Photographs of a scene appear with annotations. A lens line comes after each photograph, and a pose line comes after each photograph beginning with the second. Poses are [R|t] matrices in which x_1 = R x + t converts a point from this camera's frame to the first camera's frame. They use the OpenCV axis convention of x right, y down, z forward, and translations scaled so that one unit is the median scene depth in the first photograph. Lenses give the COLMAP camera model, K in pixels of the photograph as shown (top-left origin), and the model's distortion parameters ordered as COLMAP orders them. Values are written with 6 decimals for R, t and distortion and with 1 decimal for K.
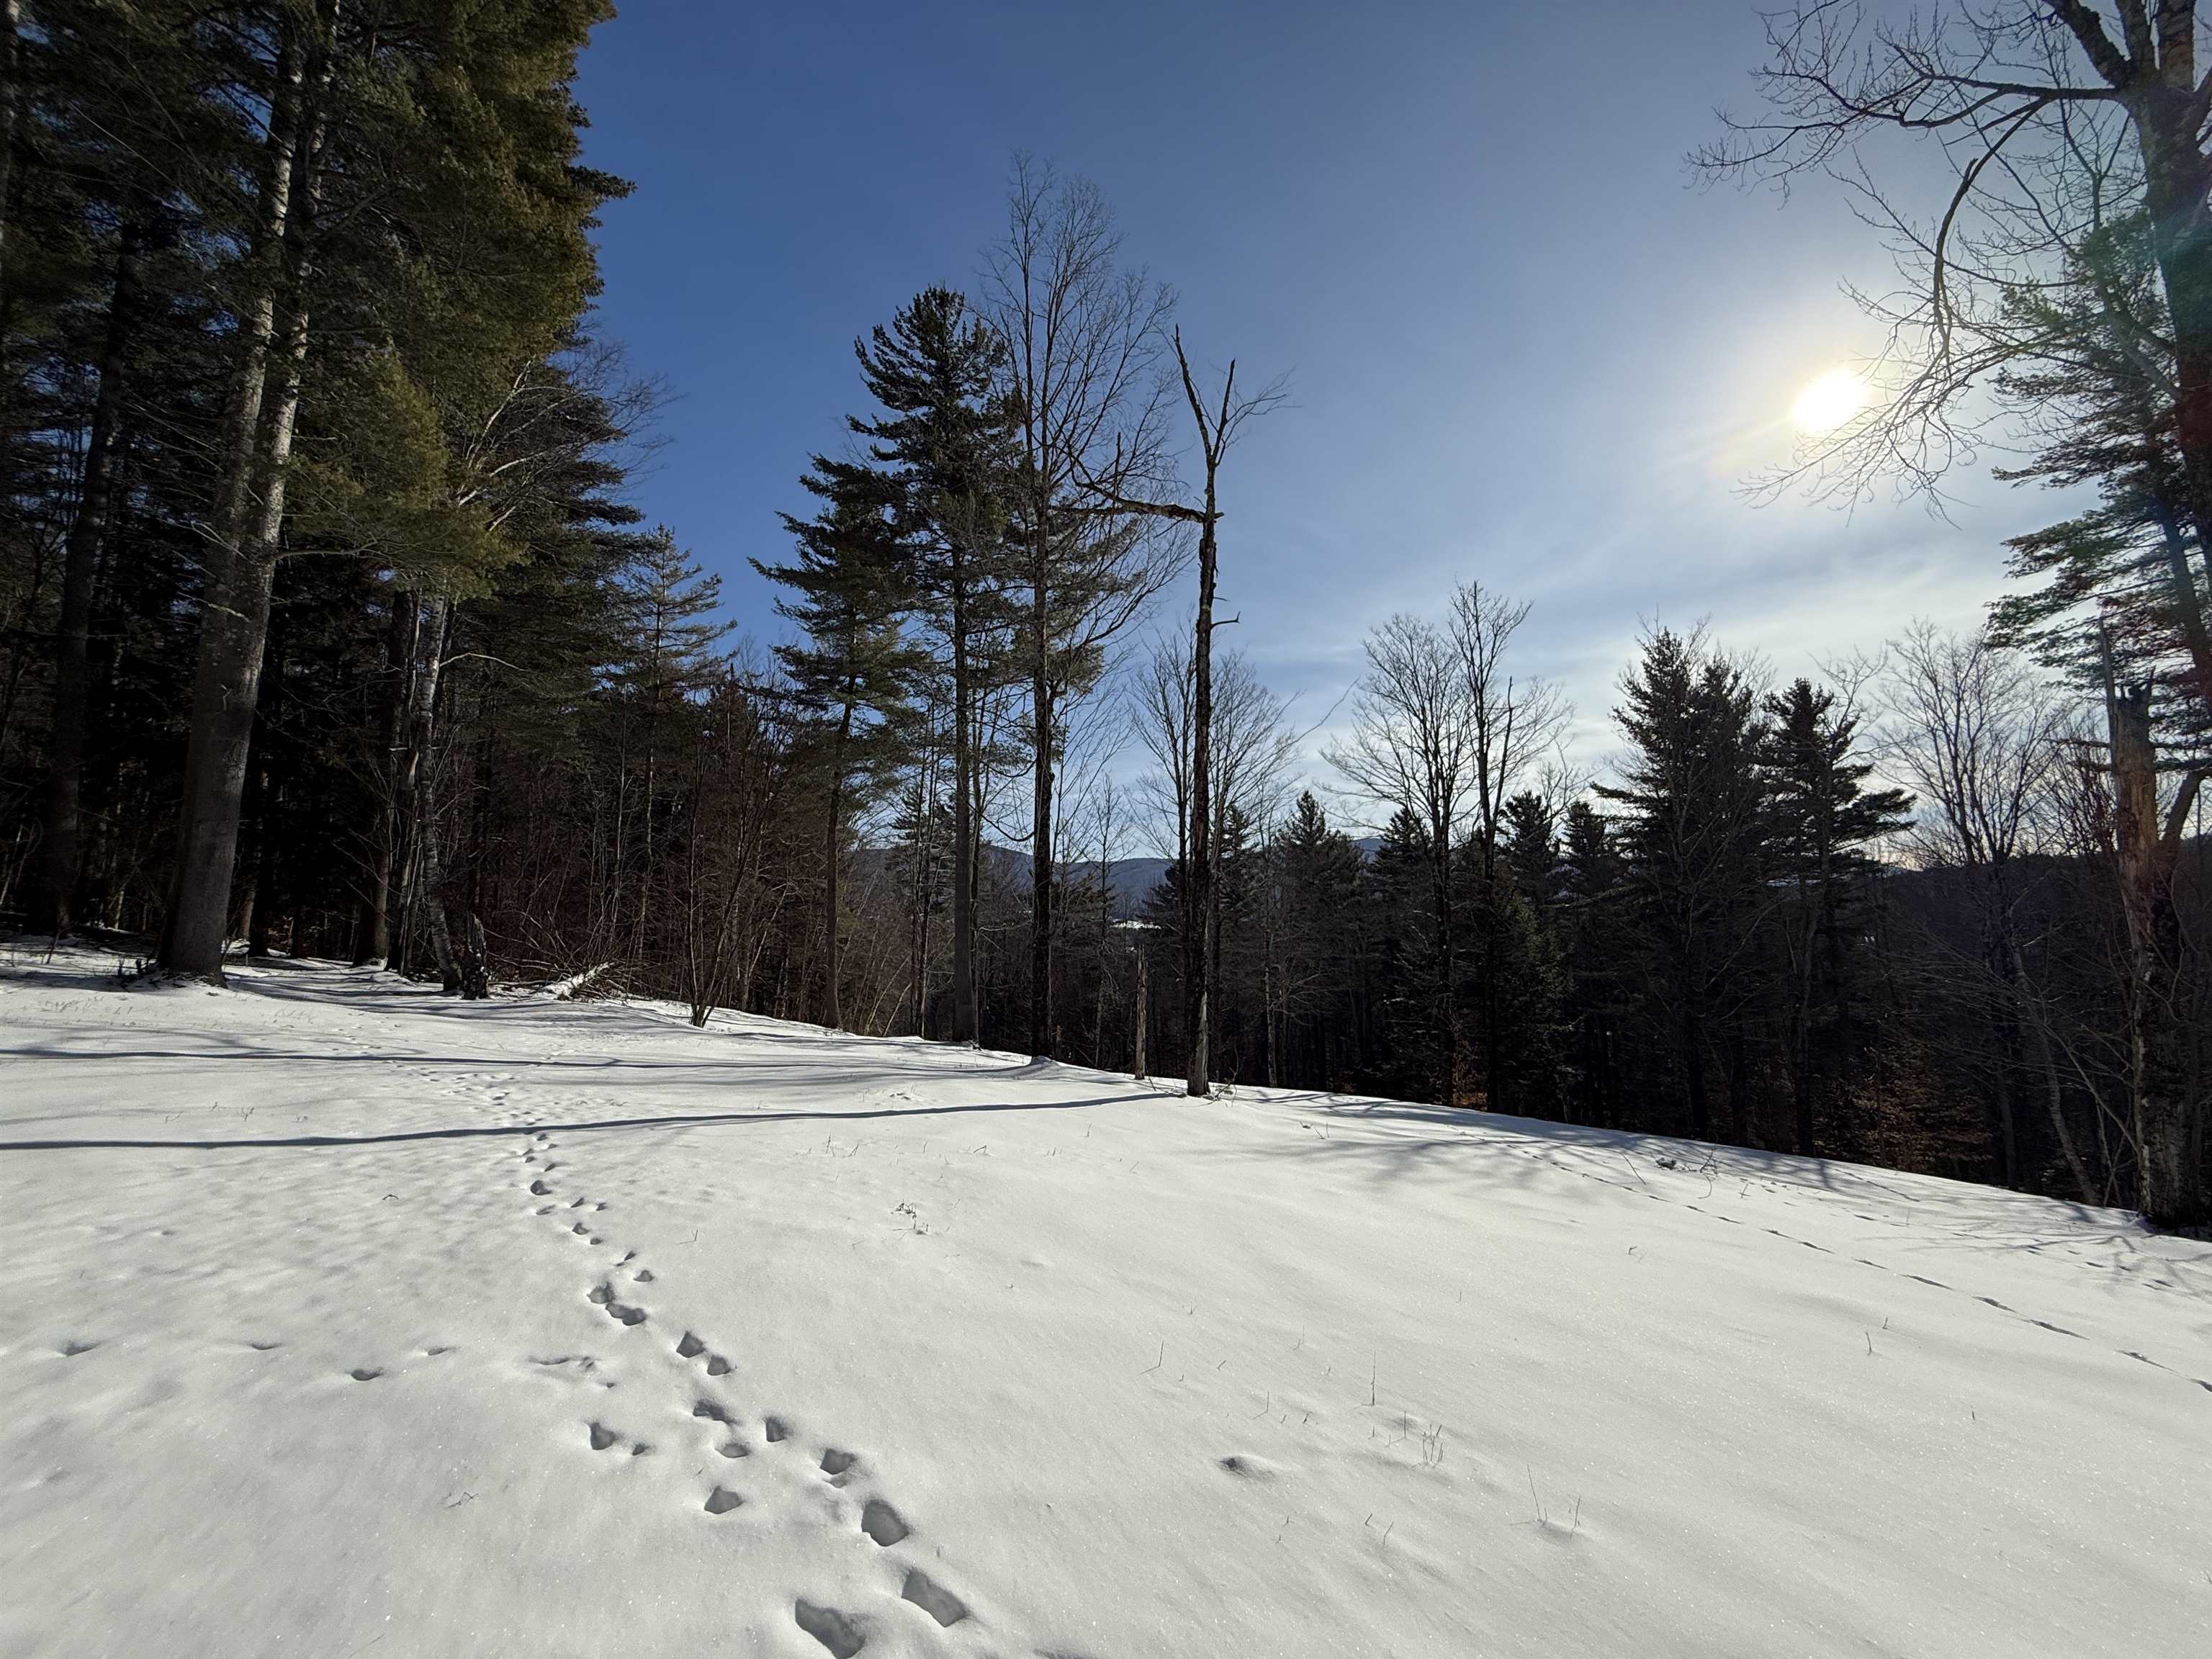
lens RADIAL K [[856.8, 0, 1106.0], [0, 856.8, 829.5], [0, 0, 1]] dist [-0.011275, 0.002123]
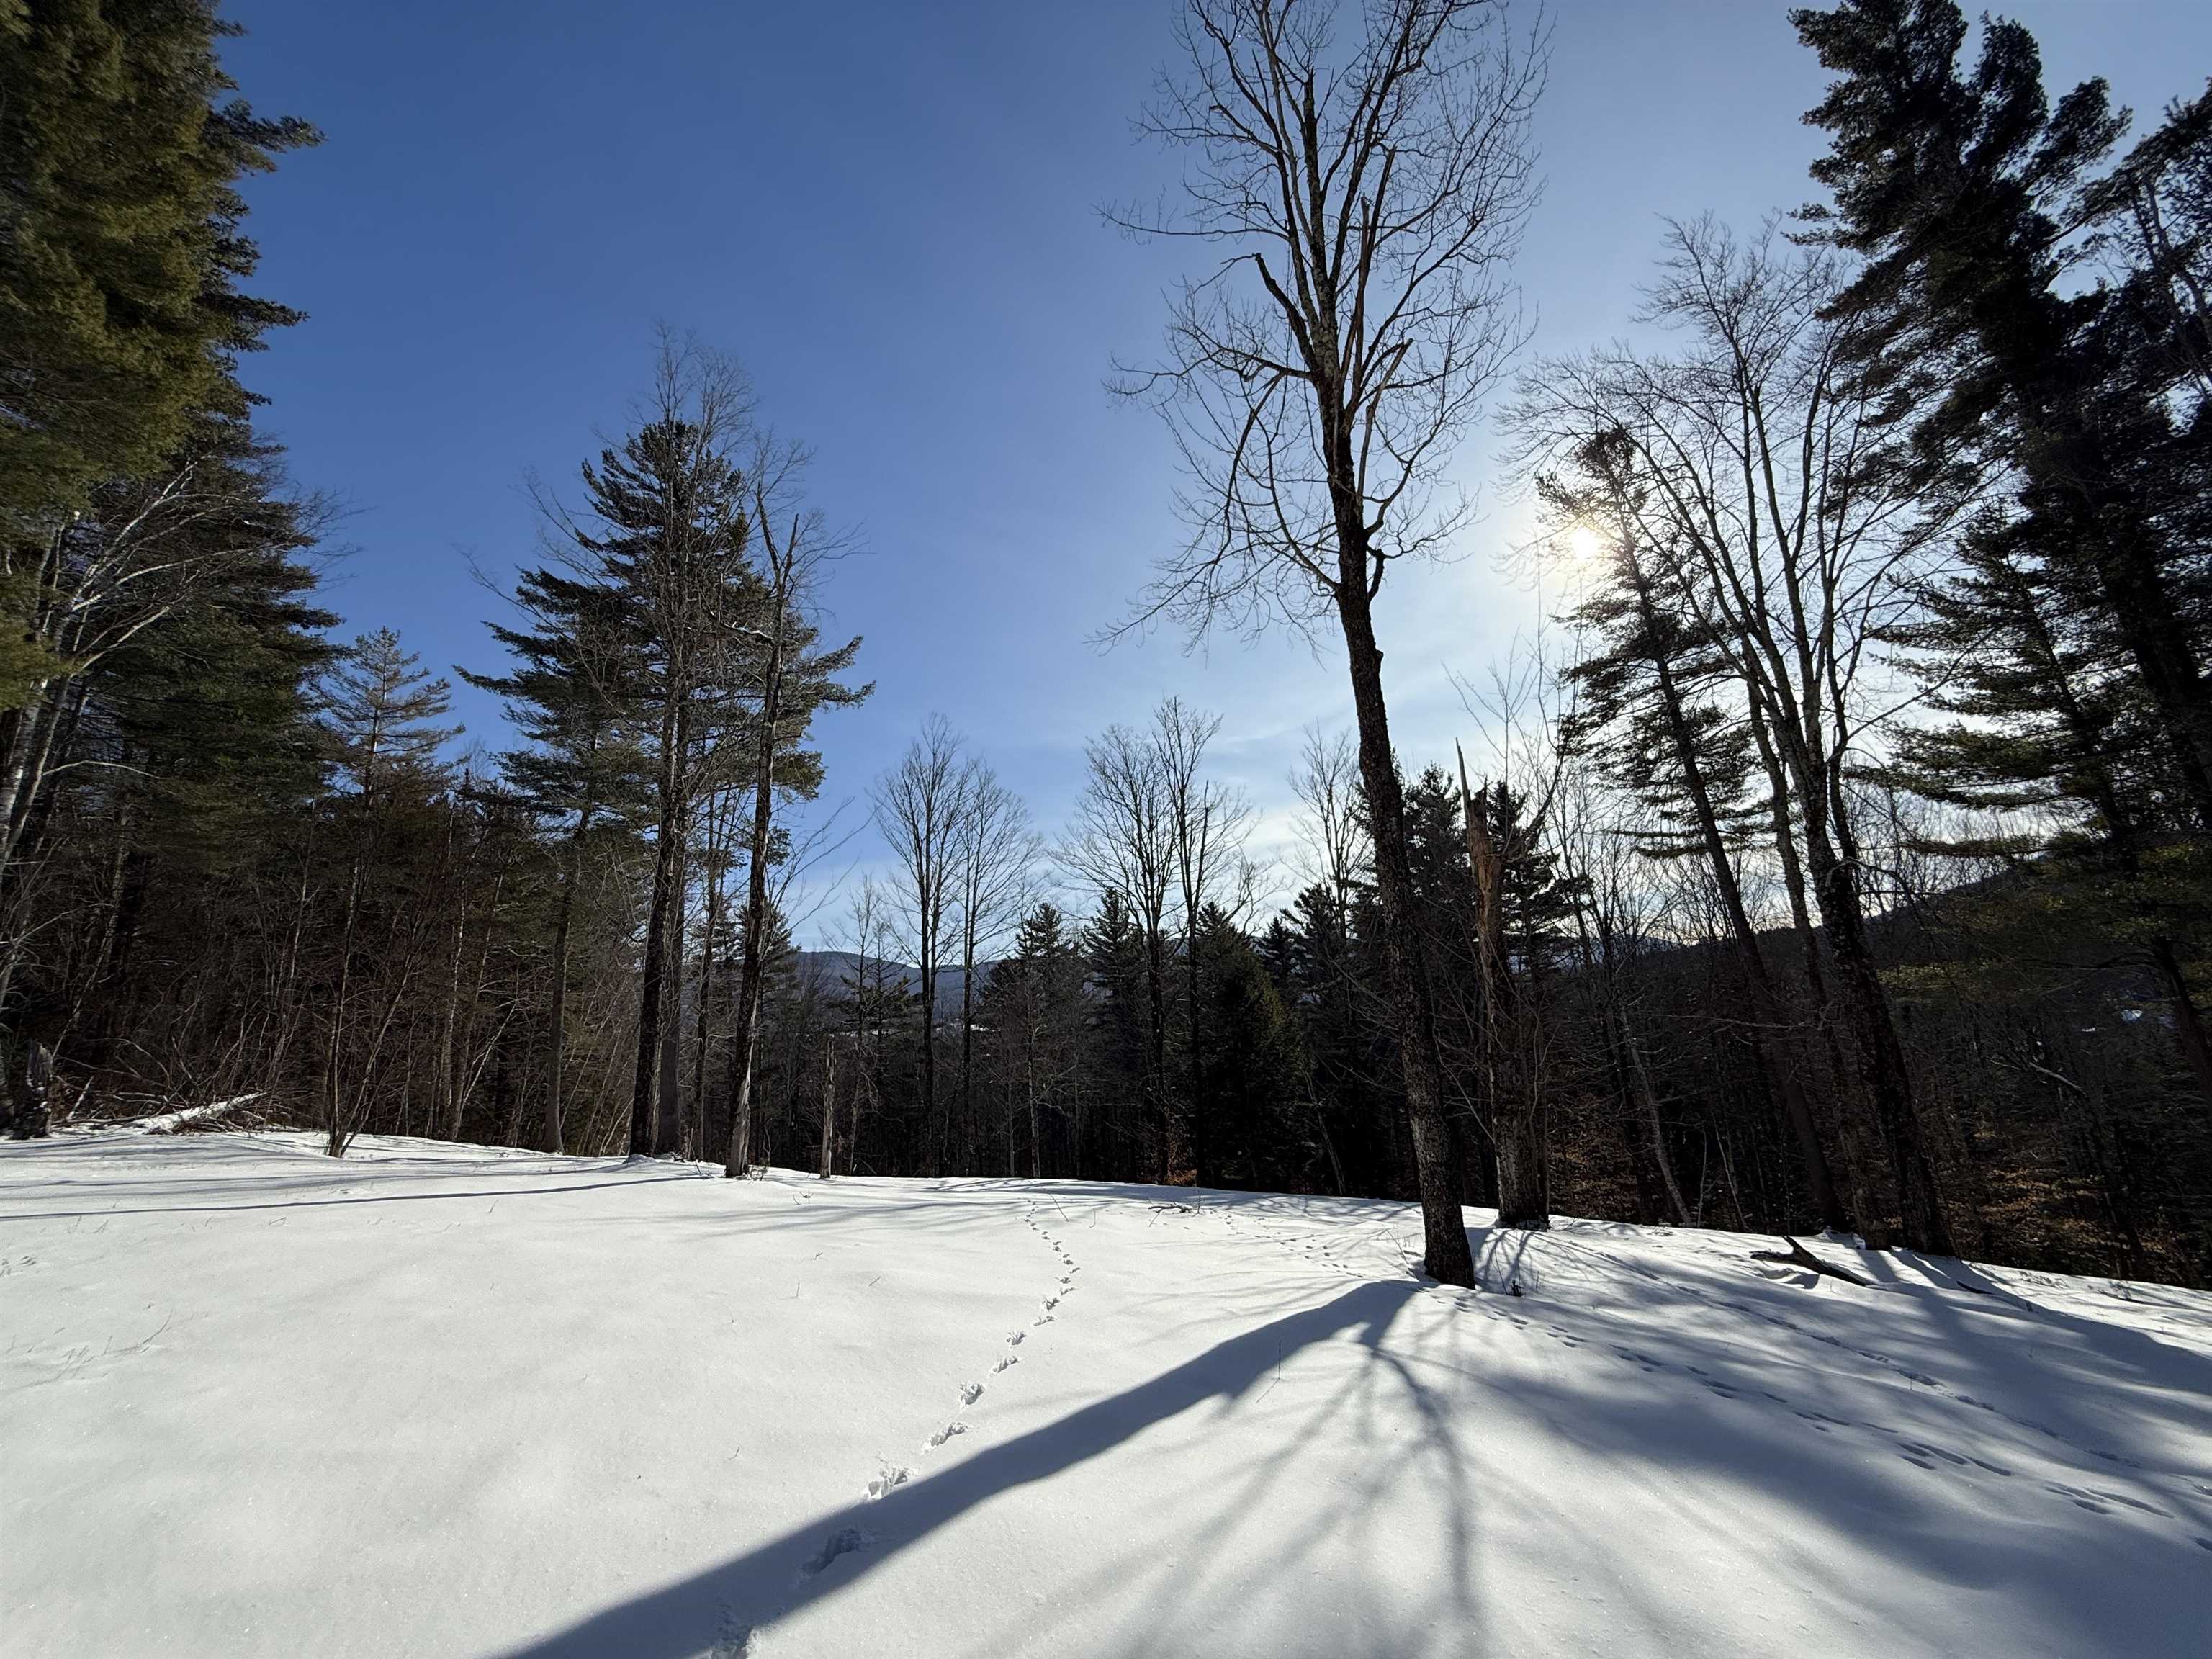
lens RADIAL K [[856.8, 0, 1106.0], [0, 856.8, 829.5], [0, 0, 1]] dist [-0.011275, 0.002123]
pose [[0.986514, -0.012485, 0.163201, 0.155596], [0.031400, 0.993003, -0.113839, 0.007217], [-0.160638, 0.117428, 0.980003, -0.063277]]
